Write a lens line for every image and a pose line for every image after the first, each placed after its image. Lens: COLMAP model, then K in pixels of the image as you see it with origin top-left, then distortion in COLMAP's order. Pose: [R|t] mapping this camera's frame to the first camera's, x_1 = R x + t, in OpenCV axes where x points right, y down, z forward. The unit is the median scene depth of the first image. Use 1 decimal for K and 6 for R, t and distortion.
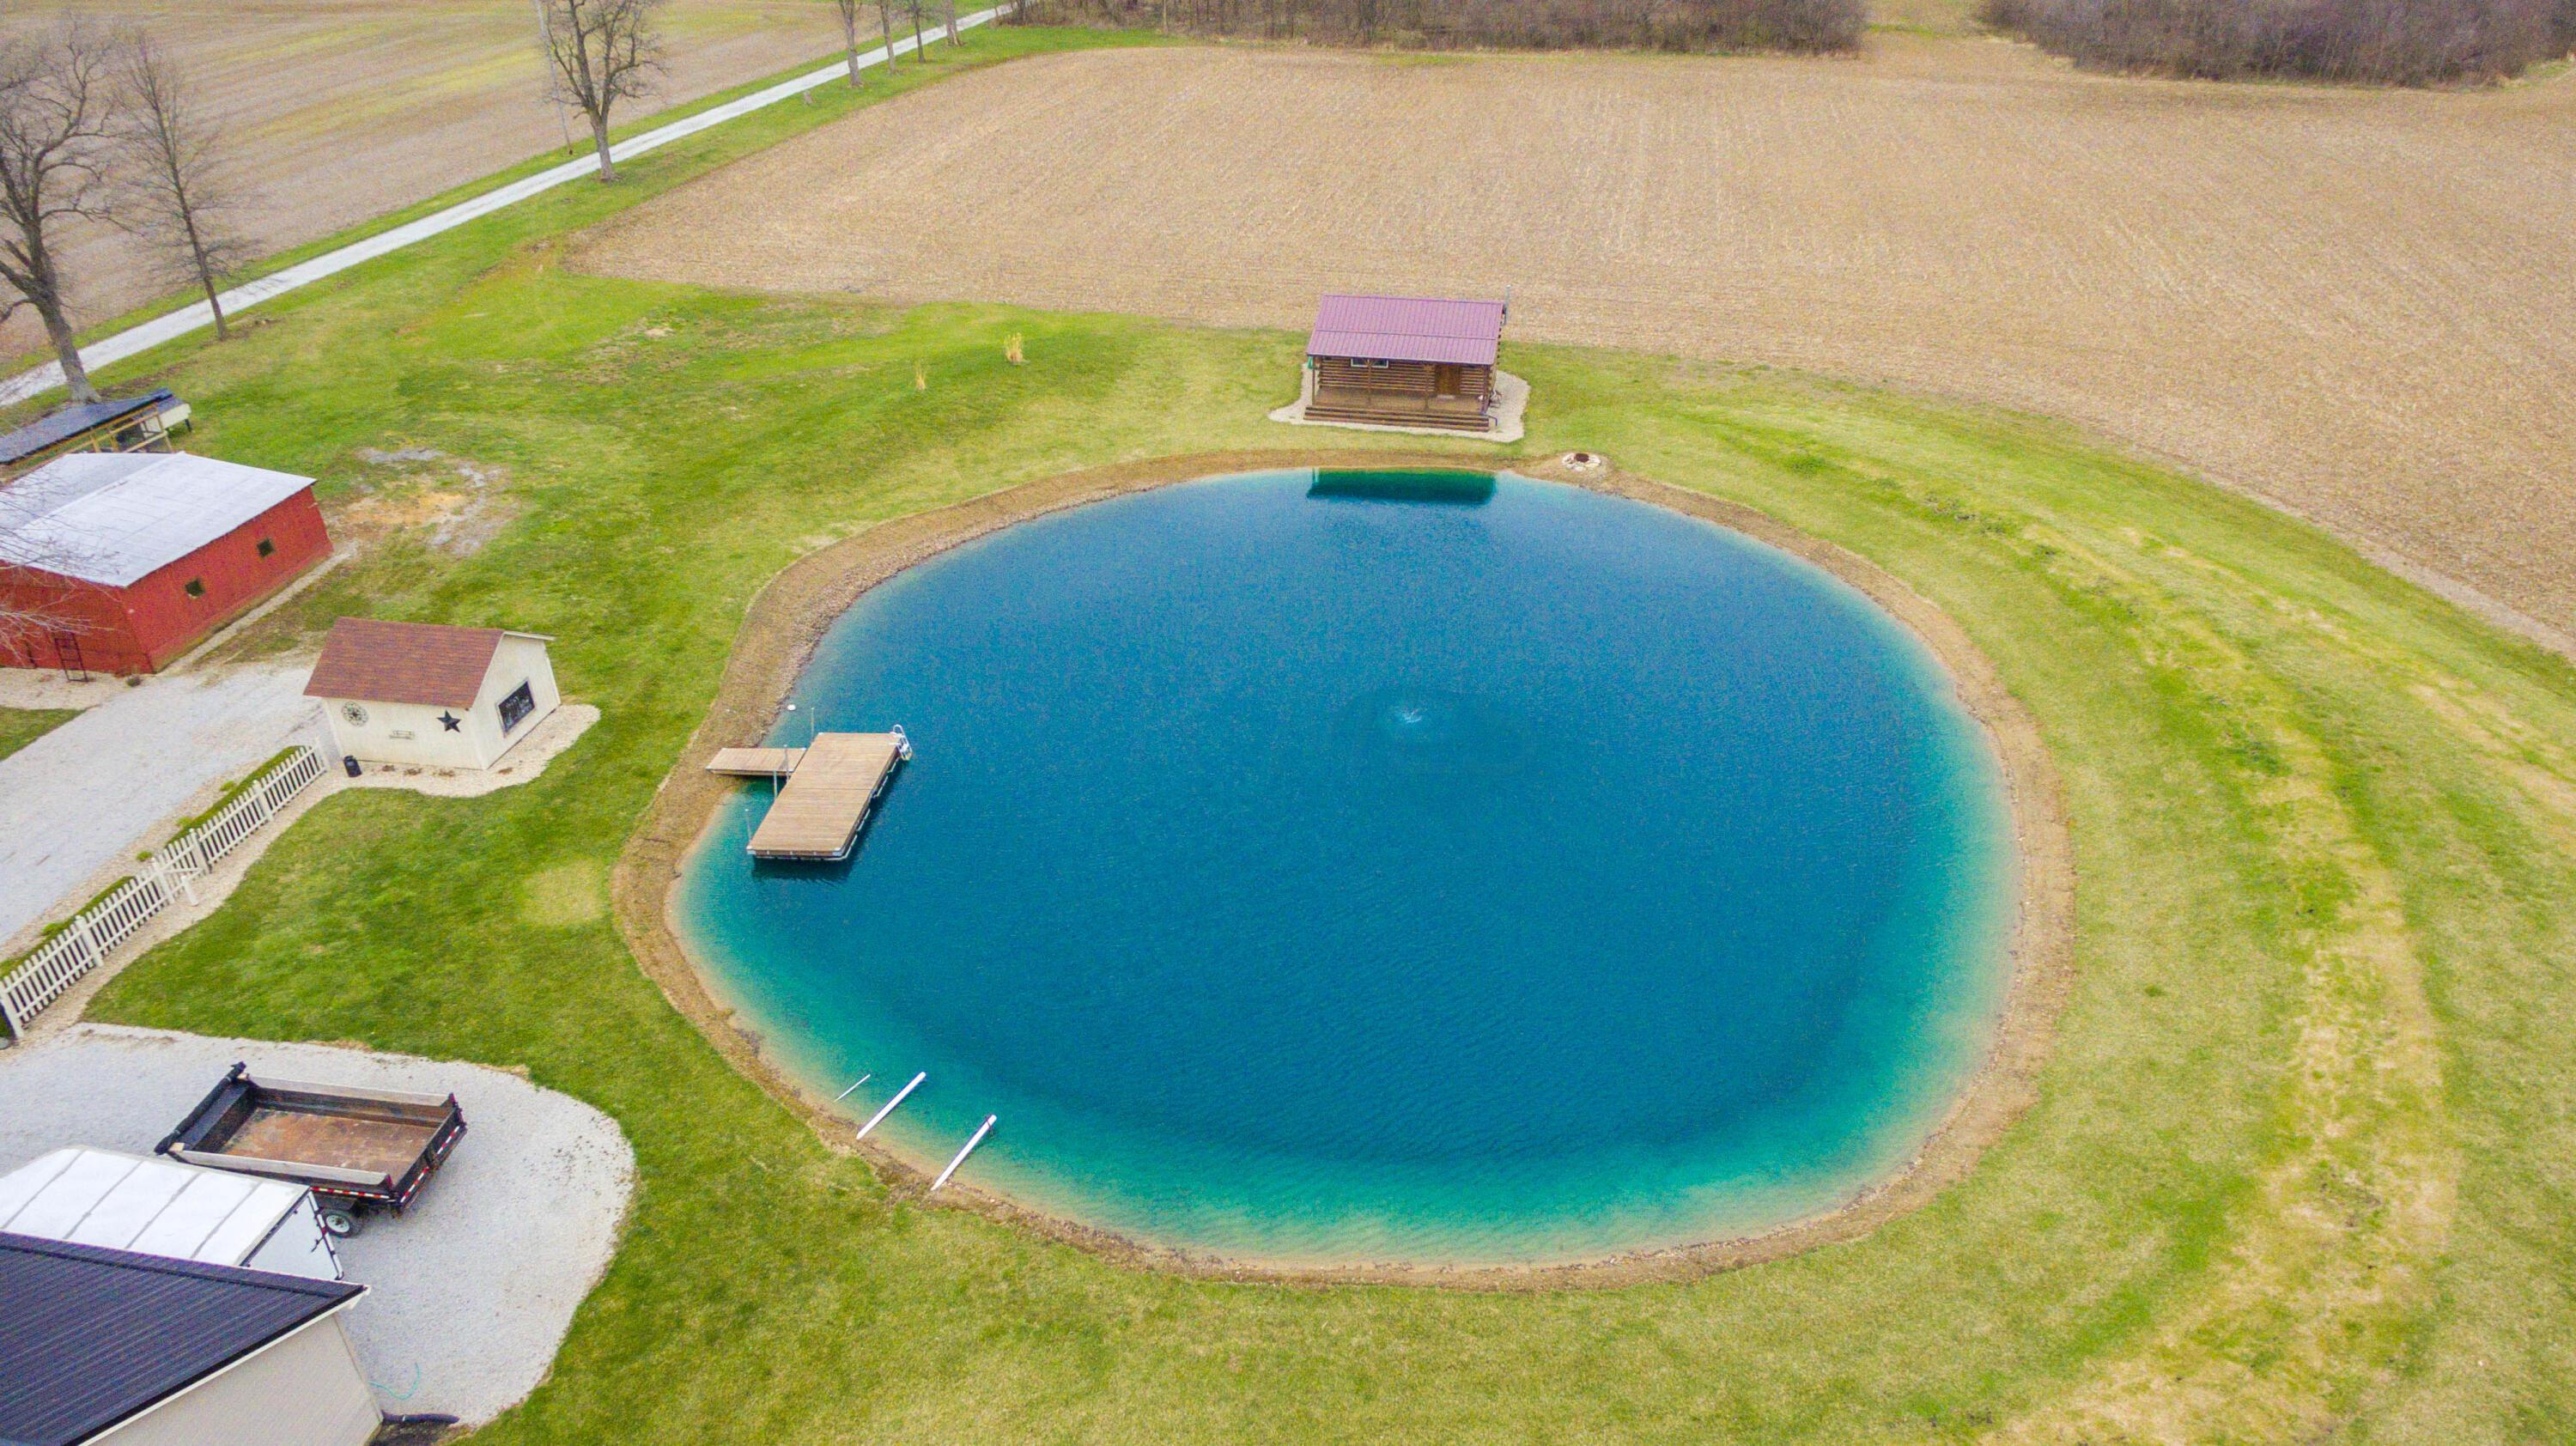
lens RADIAL K [[1691.3, 0, 1288.0], [0, 1691.3, 723.0], [0, 0, 1]] dist [0.055354, -0.073479]
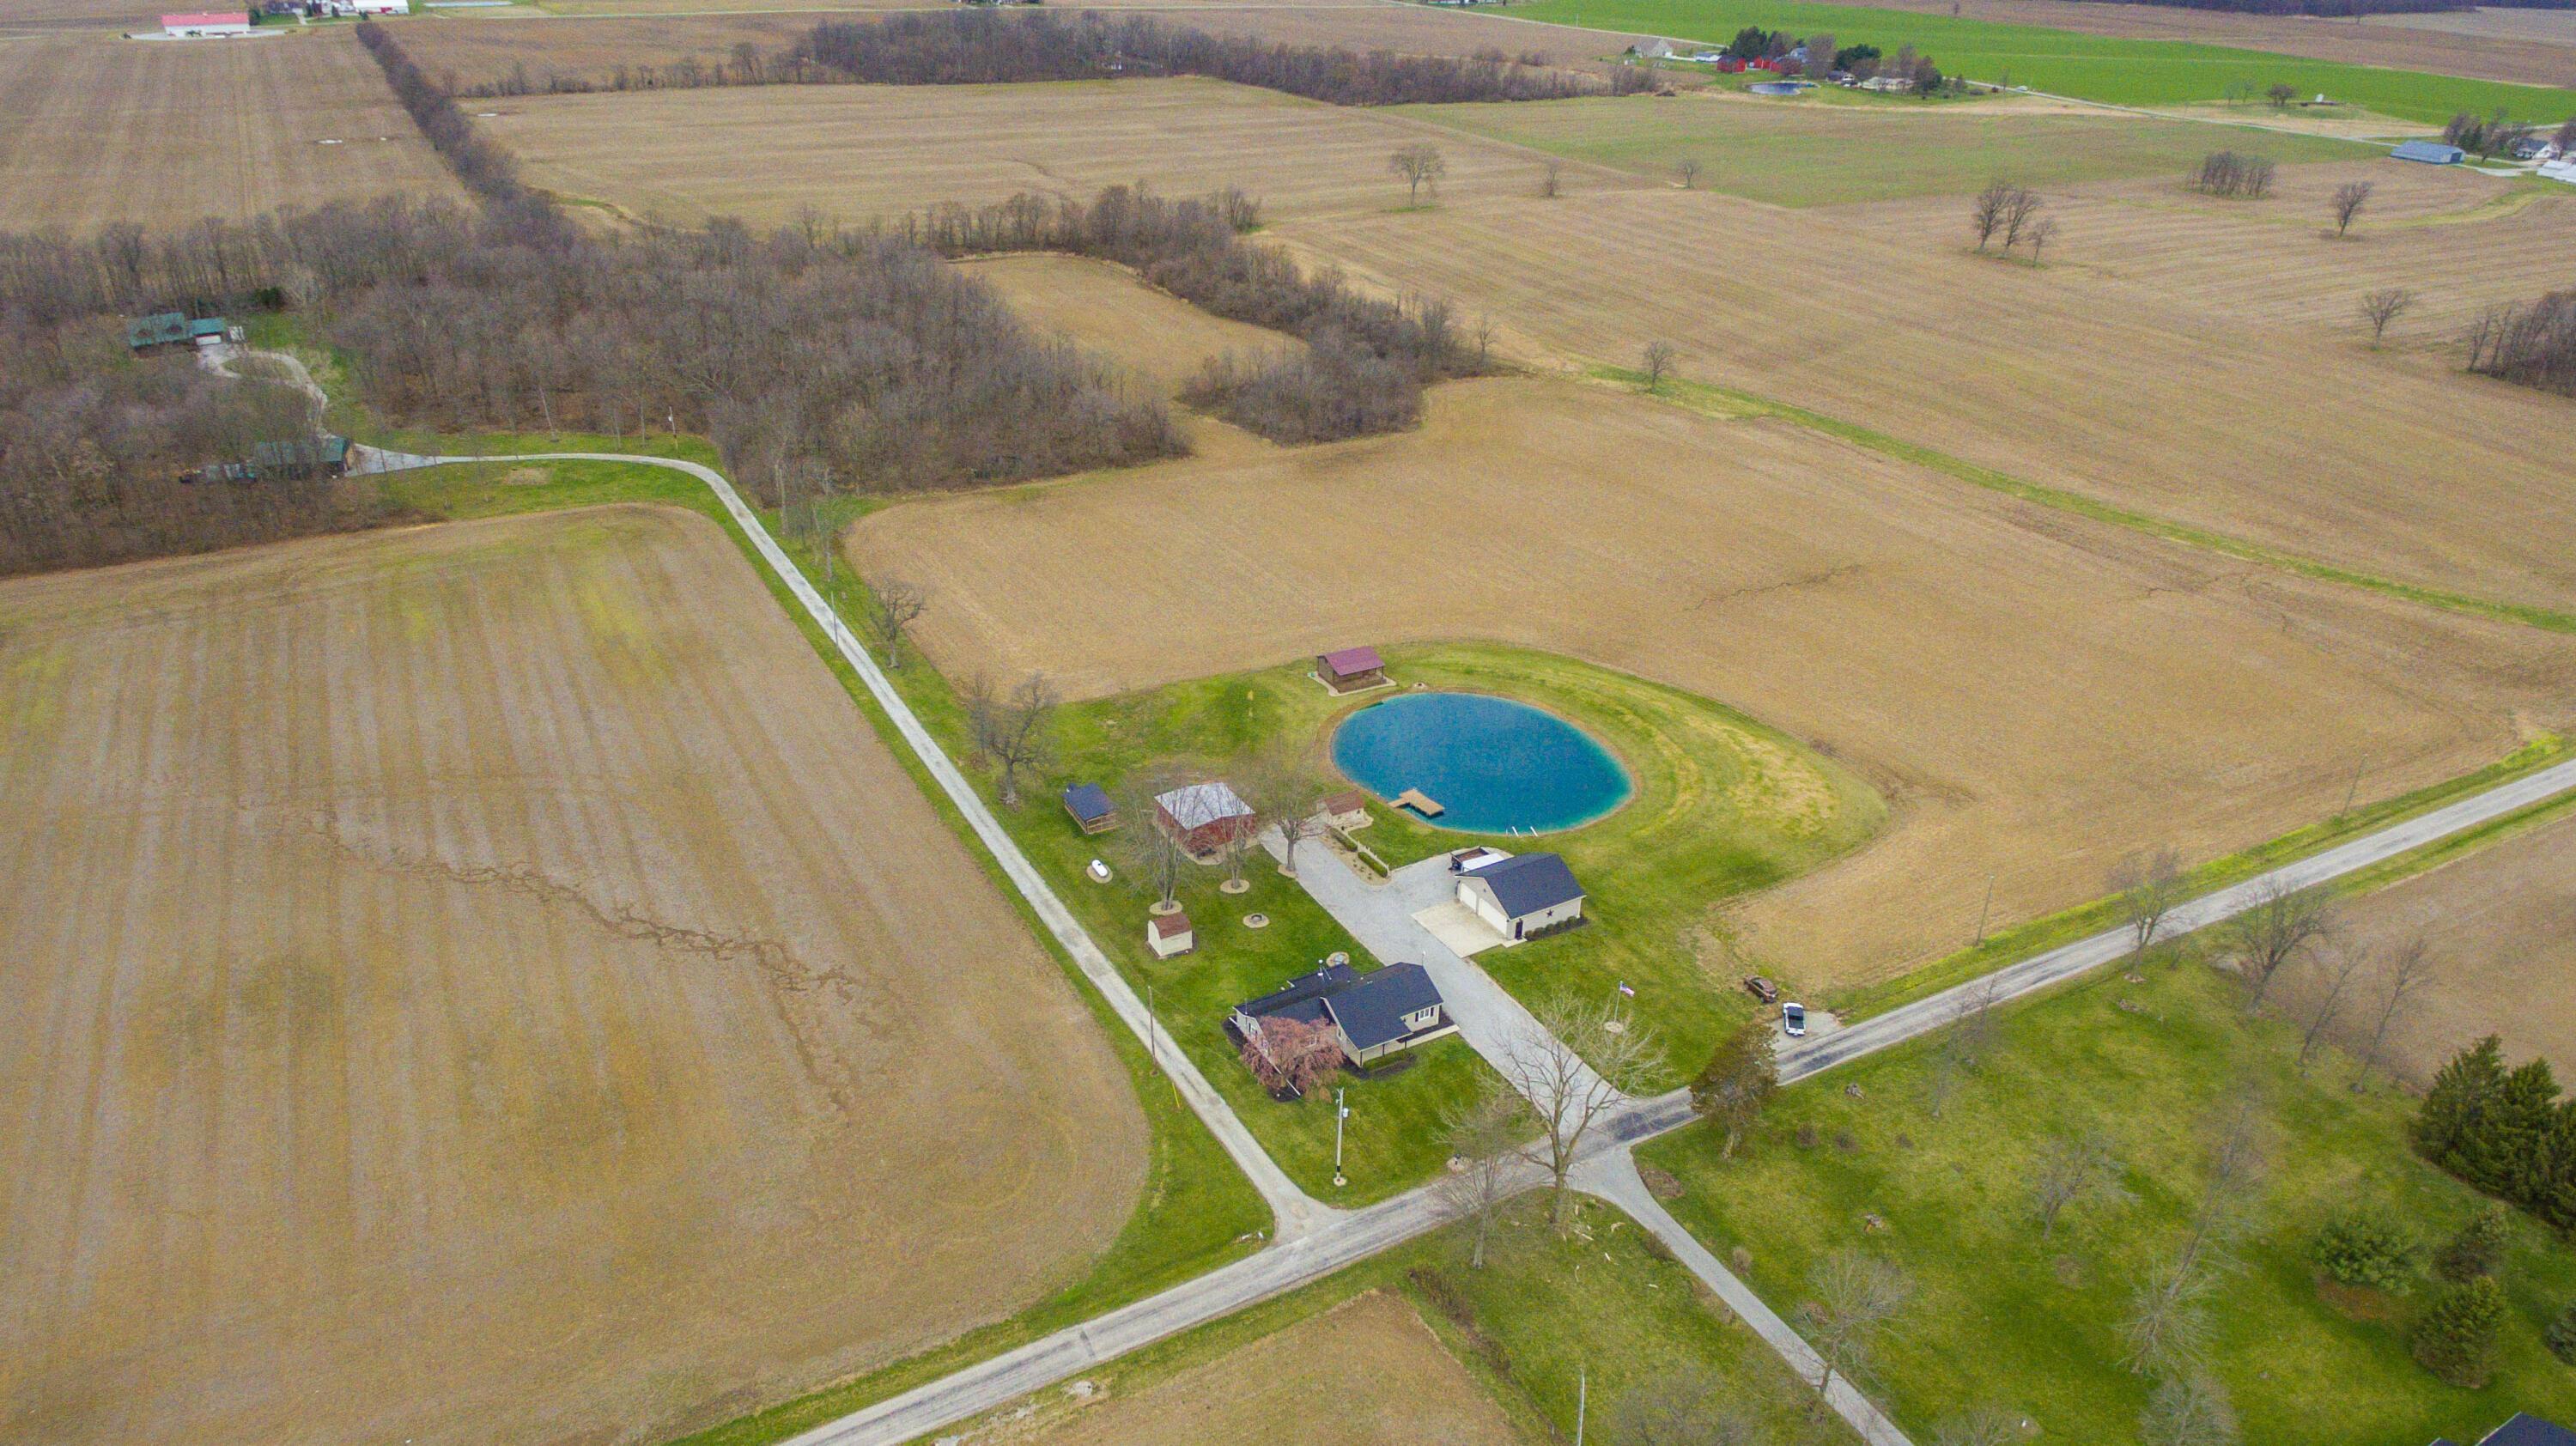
lens RADIAL K [[1691.3, 0, 1288.0], [0, 1691.3, 723.0], [0, 0, 1]] dist [0.055354, -0.073479]
pose [[0.756510, -0.270762, 0.595299, -2.263560], [0.297109, 0.953201, 0.055980, -0.373735], [-0.582597, 0.134519, 0.801552, -1.755348]]
